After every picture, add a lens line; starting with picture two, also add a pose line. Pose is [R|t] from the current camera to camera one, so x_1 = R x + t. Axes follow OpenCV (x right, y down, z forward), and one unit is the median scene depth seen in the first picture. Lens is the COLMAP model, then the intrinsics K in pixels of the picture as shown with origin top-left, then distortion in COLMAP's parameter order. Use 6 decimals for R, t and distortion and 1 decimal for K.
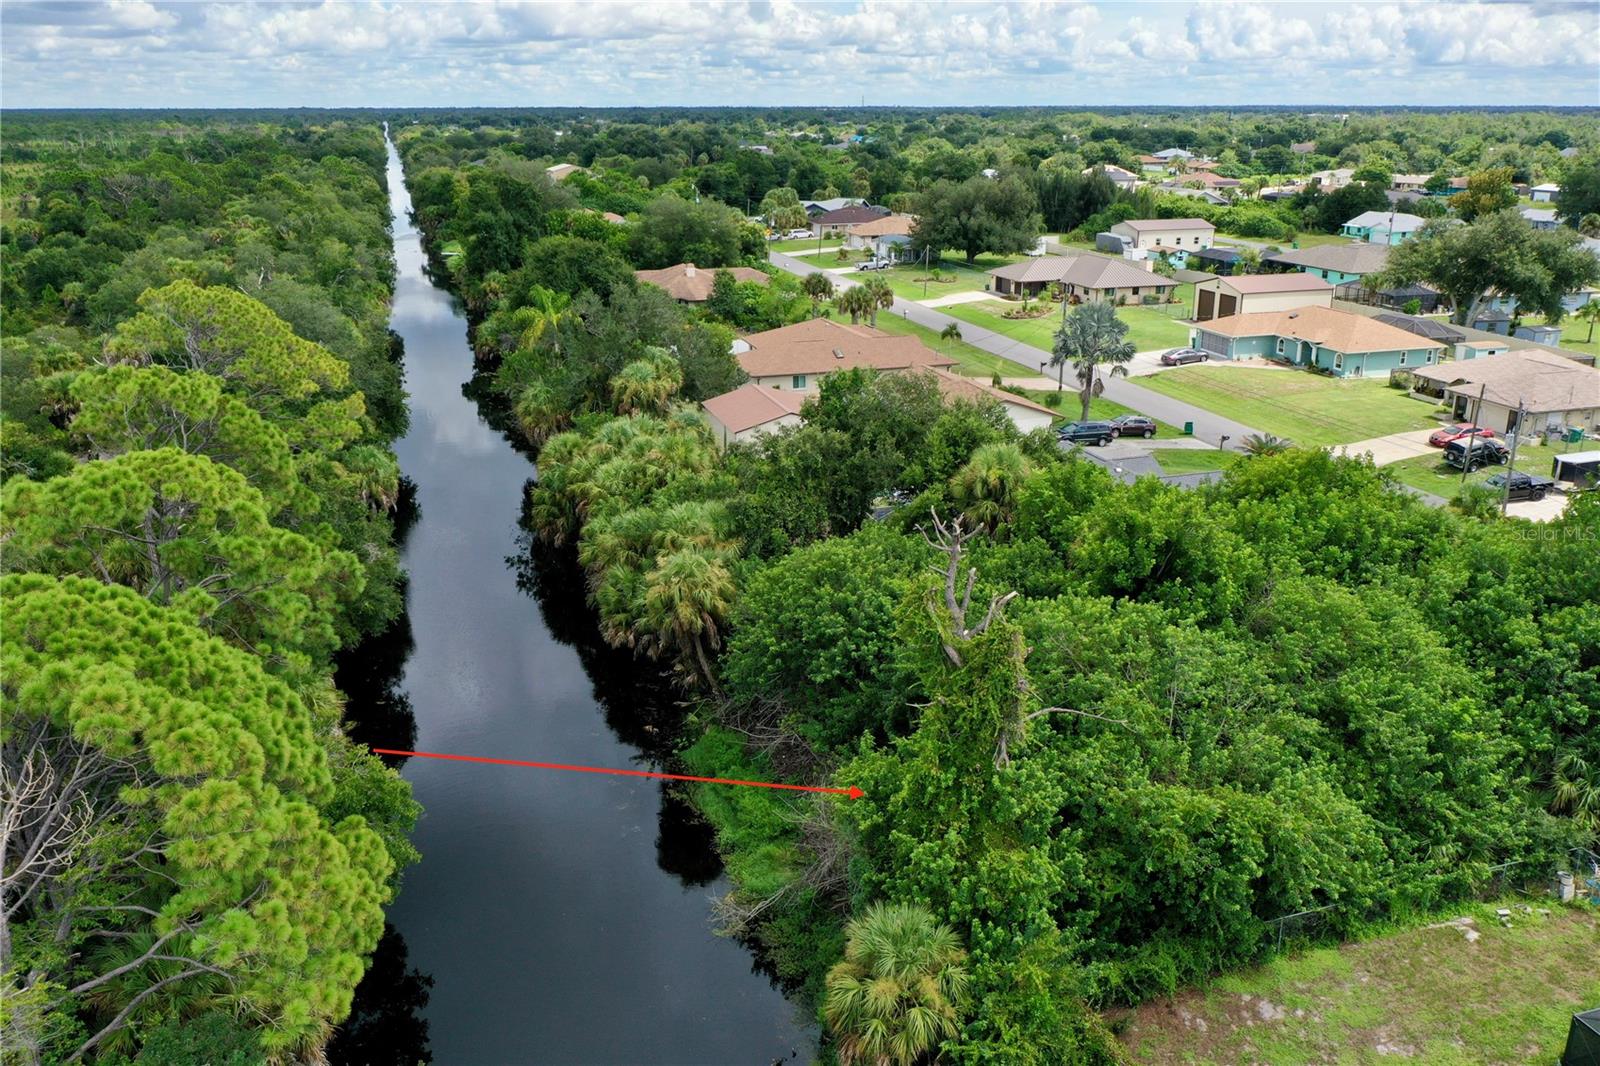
lens RADIAL K [[1296.0, 0, 800.0], [0, 1296.0, 533.0], [0, 0, 1]] dist [-0.005272, -0.000752]
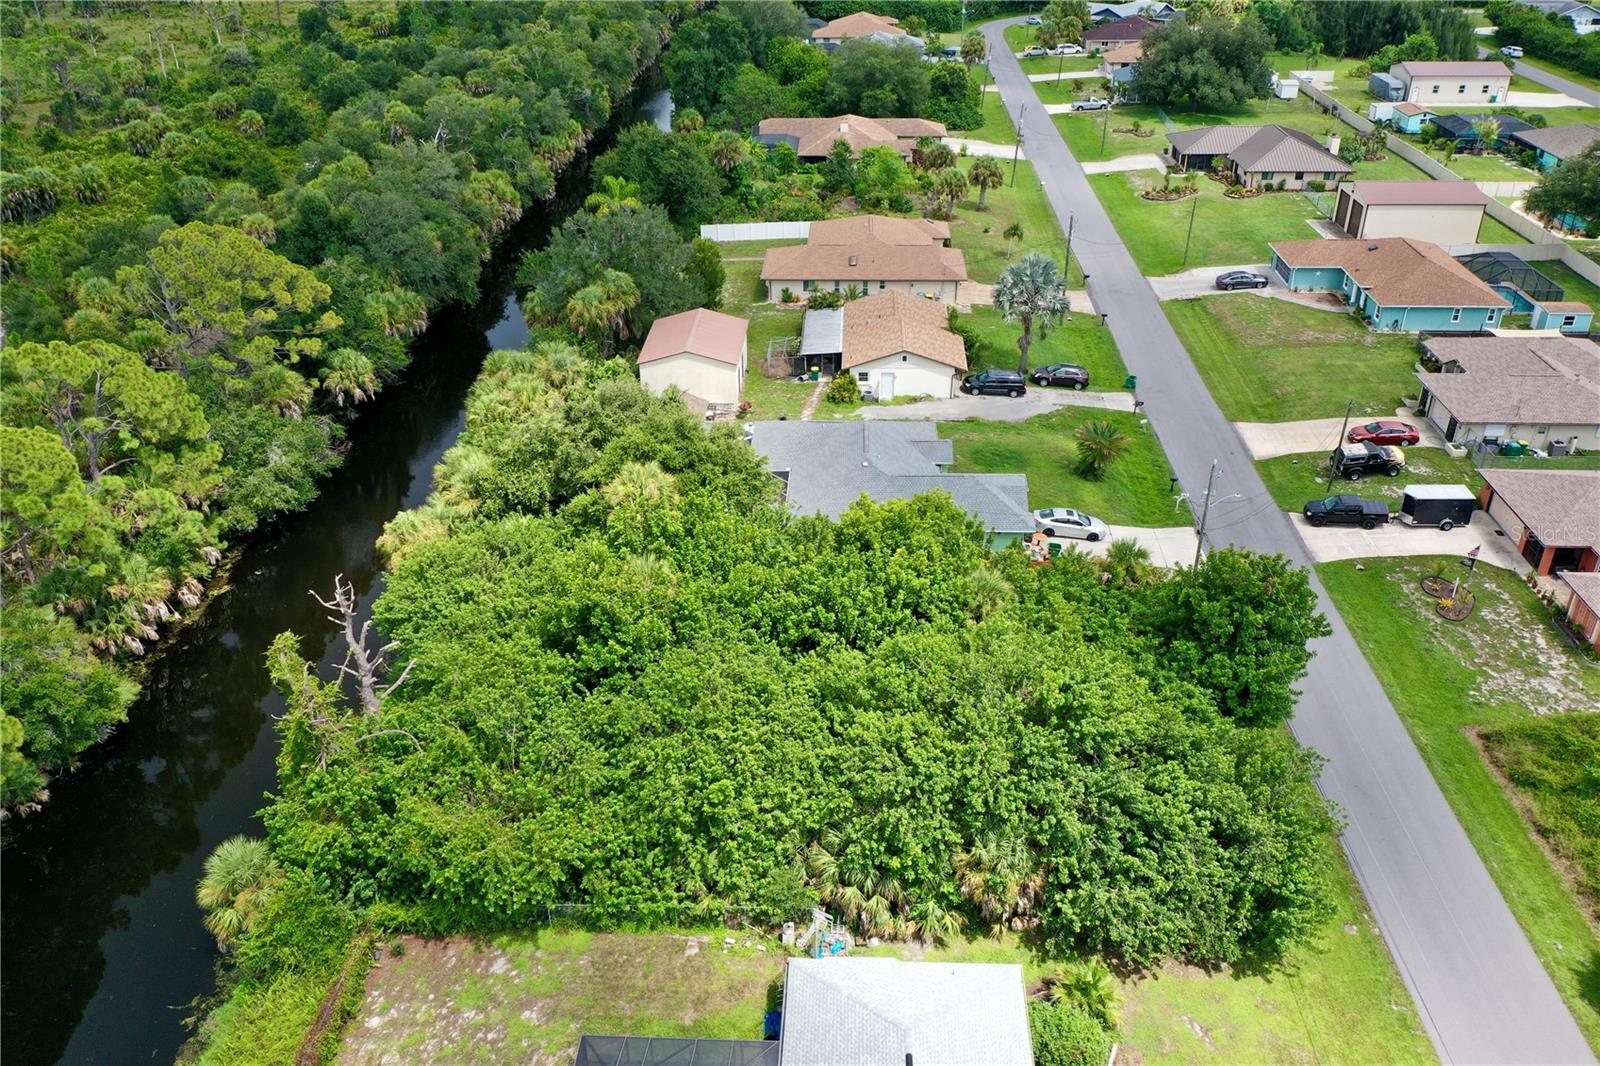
lens RADIAL K [[1273.0, 0, 800.0], [0, 1273.0, 533.0], [0, 0, 1]] dist [-0.000900, 0.003859]
pose [[0.940155, 0.161226, -0.300192, 0.298842], [-0.097423, 0.971388, 0.216596, -0.125371], [0.326524, -0.174388, 0.928962, -0.031501]]
